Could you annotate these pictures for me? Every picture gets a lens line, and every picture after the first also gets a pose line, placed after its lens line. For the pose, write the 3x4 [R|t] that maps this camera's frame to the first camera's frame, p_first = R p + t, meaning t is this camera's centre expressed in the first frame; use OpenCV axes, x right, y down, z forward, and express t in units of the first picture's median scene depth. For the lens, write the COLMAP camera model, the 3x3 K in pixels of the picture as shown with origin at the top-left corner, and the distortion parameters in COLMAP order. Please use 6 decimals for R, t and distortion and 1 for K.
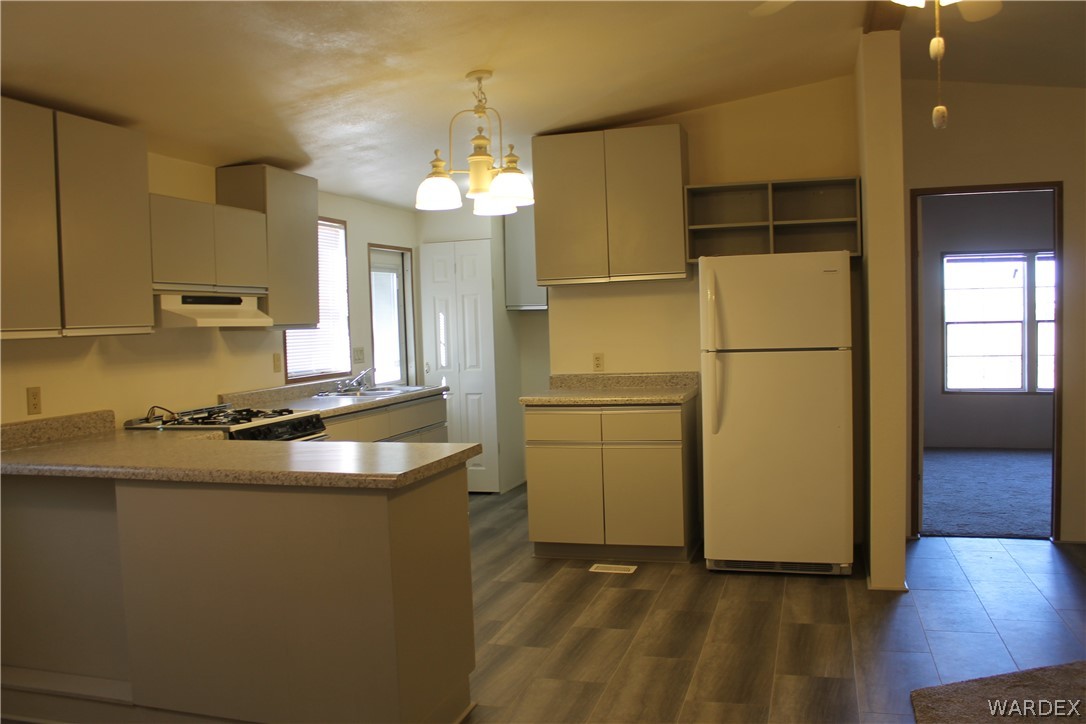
lens RADIAL K [[913.4, 0, 538.5], [0, 913.4, 375.4], [0, 0, 1]] dist [-0.171169, 0.160837]
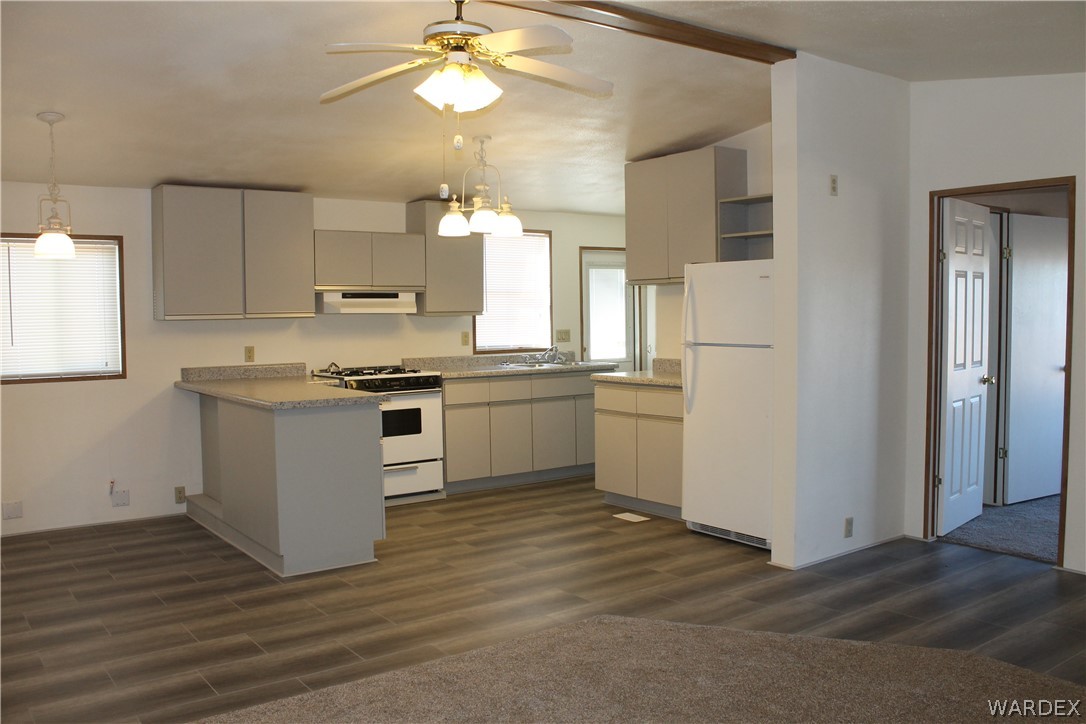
lens RADIAL K [[913.4, 0, 538.5], [0, 913.4, 375.4], [0, 0, 1]] dist [-0.171169, 0.160837]
pose [[0.802407, 0.065283, -0.593196, 0.744746], [-0.050156, 0.997859, 0.041972, -0.025783], [0.594666, -0.003927, 0.803963, -0.070195]]
